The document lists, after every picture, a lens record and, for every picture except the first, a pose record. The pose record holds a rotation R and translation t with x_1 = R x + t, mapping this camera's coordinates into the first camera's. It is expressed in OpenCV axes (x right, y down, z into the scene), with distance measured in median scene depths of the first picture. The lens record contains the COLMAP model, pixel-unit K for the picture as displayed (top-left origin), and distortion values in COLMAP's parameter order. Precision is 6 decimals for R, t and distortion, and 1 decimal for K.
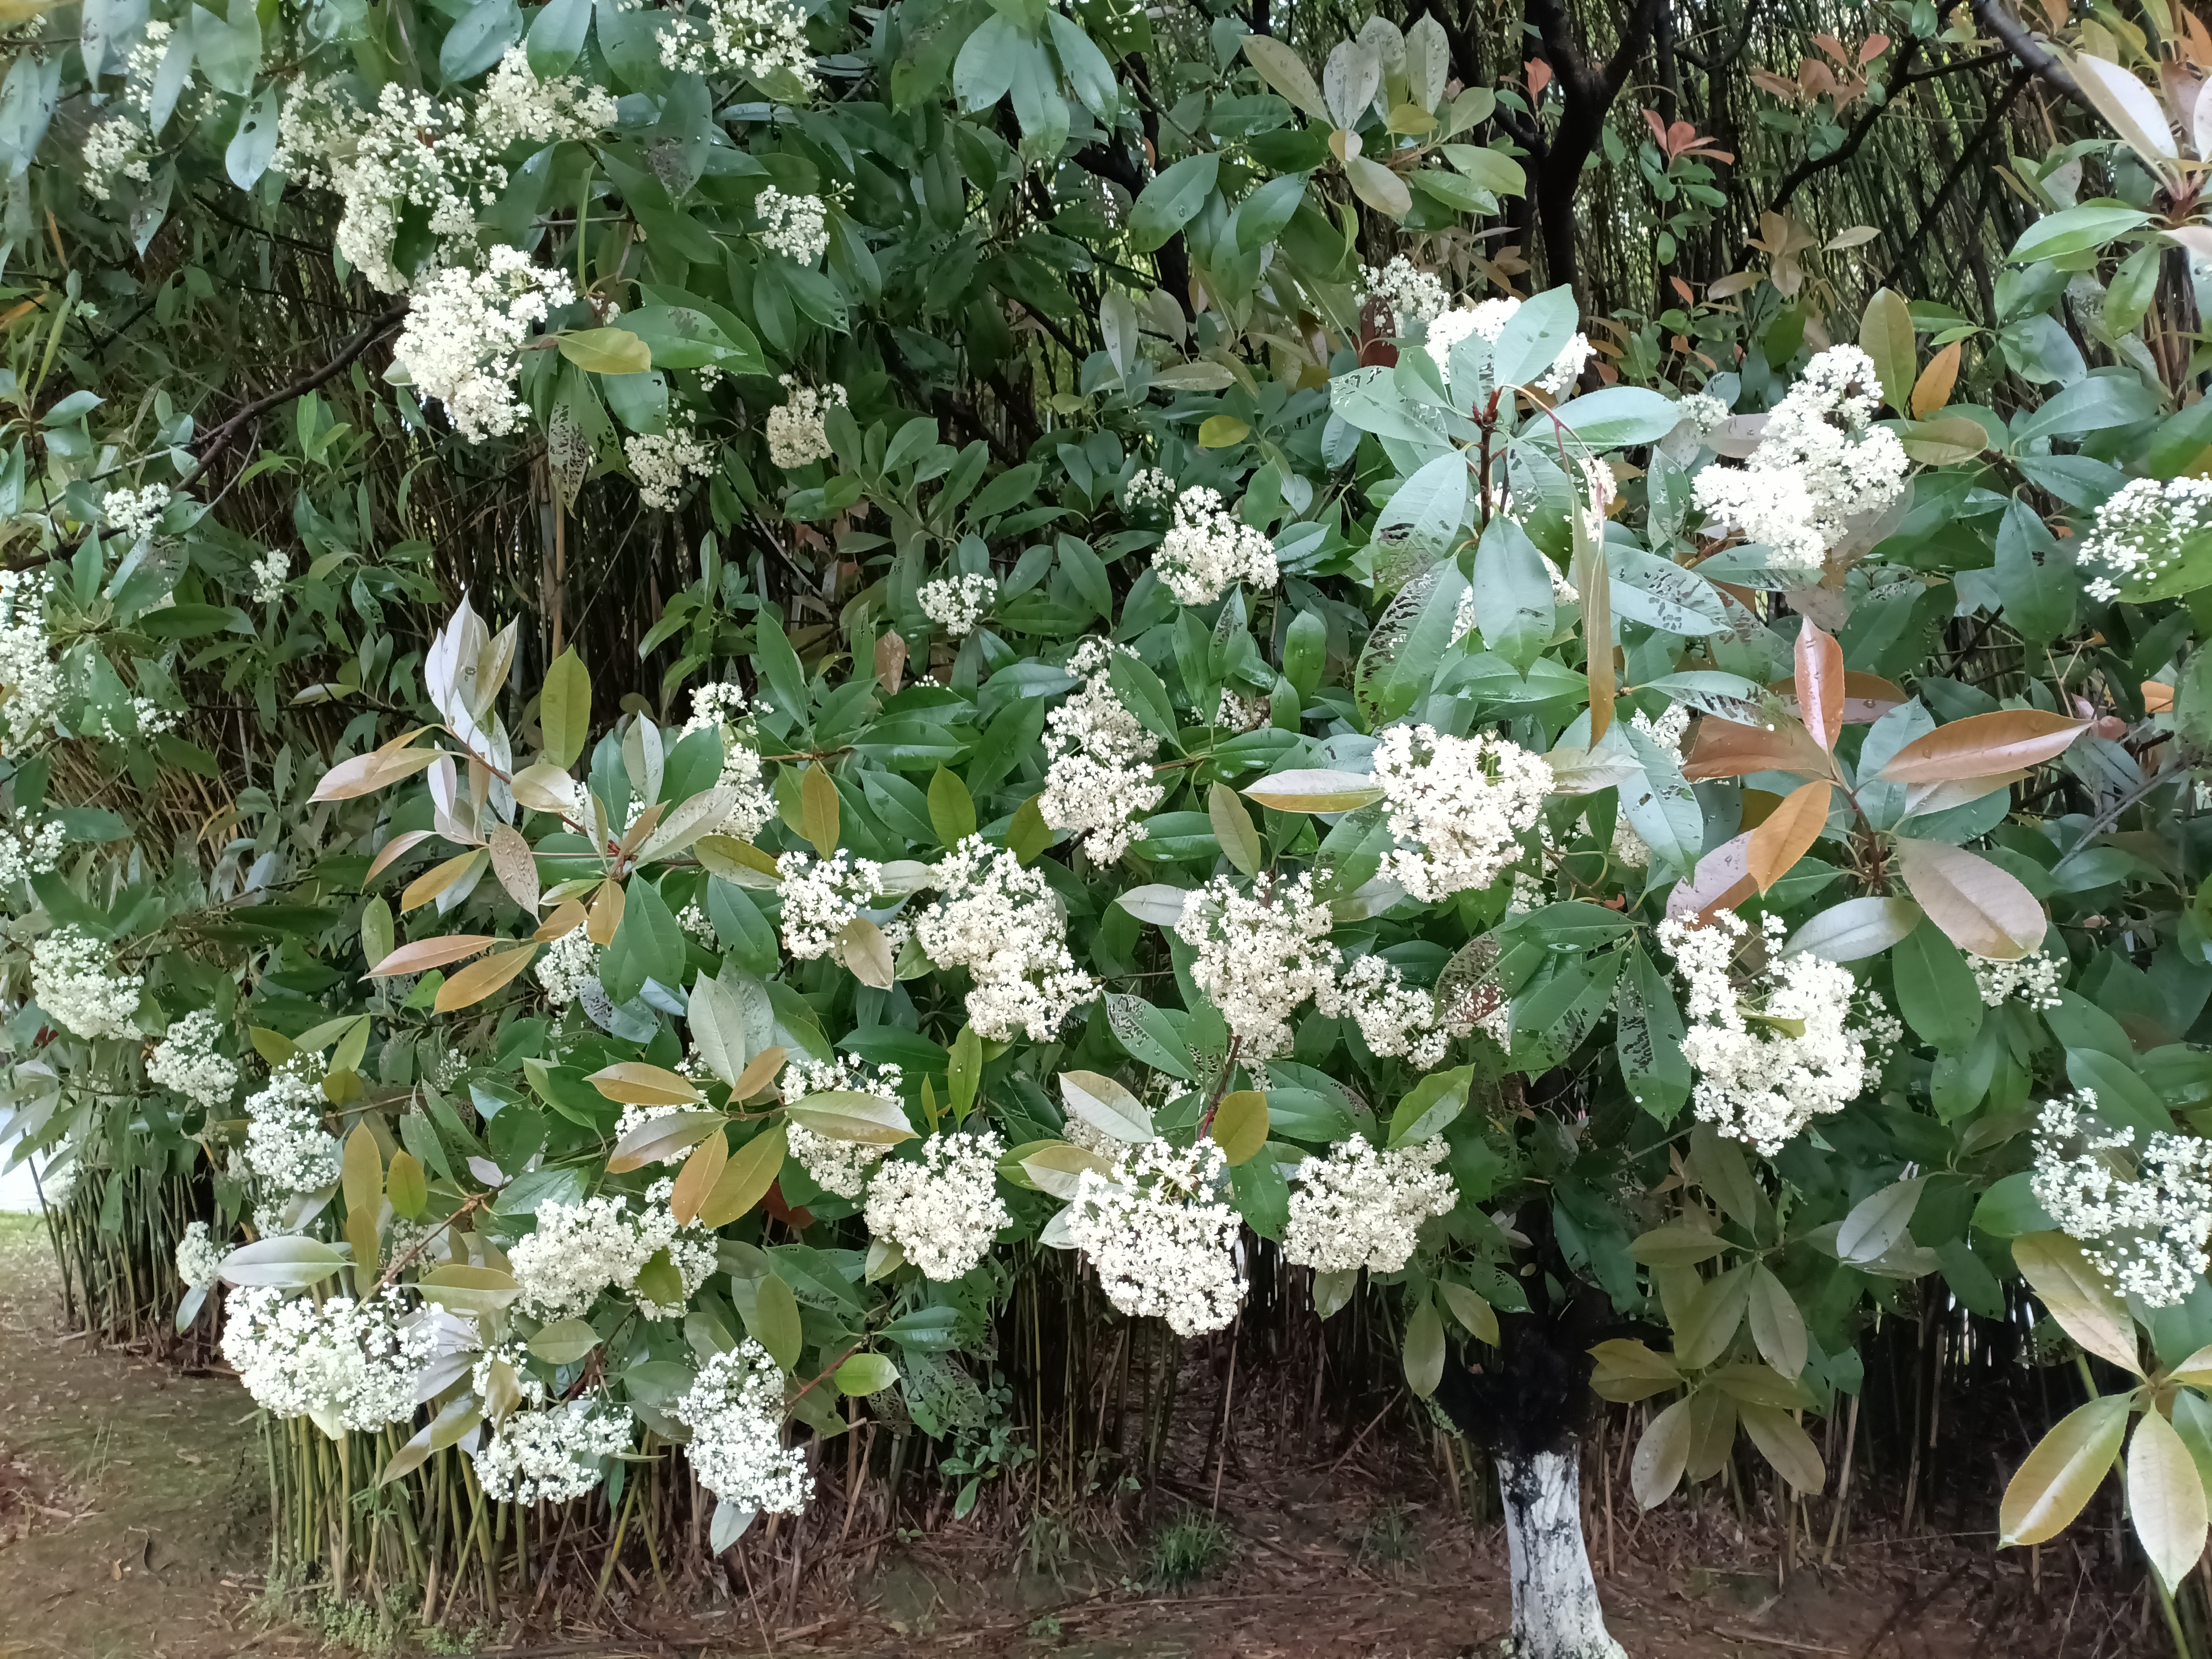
lens RADIAL K [[1666.6, 0, 1106.0], [0, 1666.6, 829.5], [0, 0, 1]] dist [0.106908, -0.131132]
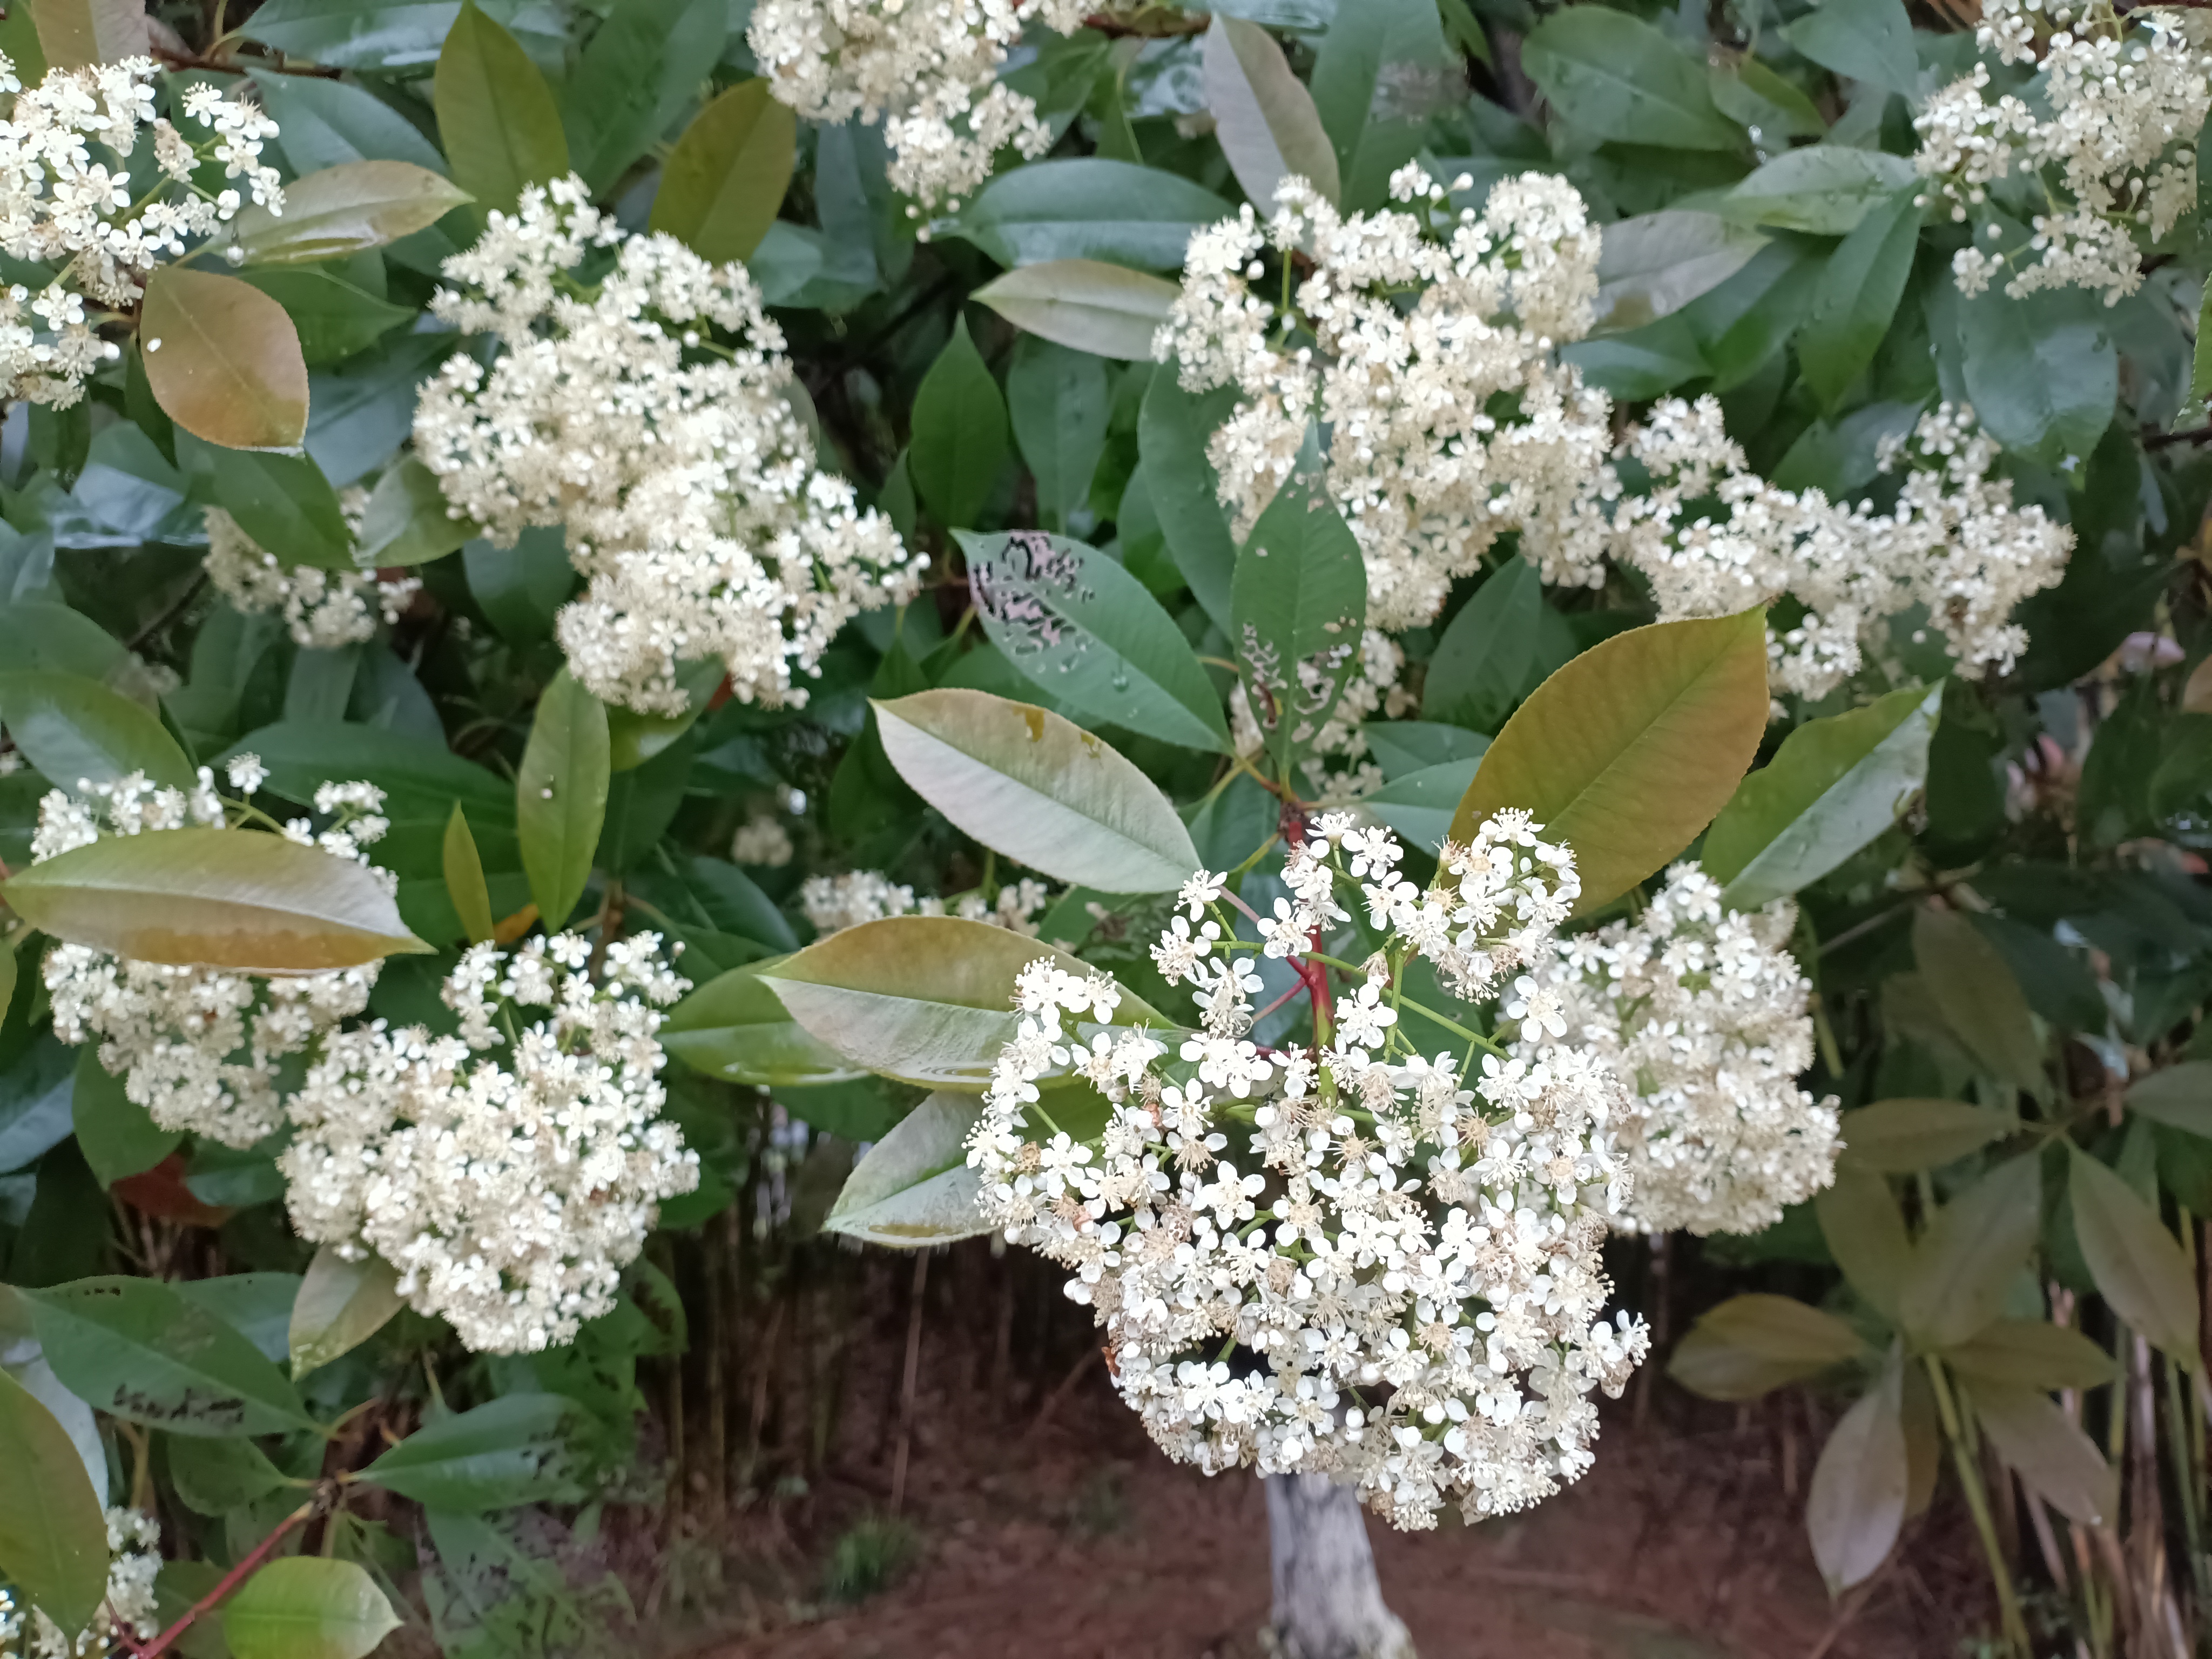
lens RADIAL K [[1697.6, 0, 1106.0], [0, 1697.6, 829.5], [0, 0, 1]] dist [0.089607, -0.148957]
pose [[0.974577, -0.028073, 0.222287, -0.050758], [0.019584, 0.998996, 0.040299, 0.138603], [-0.223195, -0.034921, 0.974148, 0.591543]]
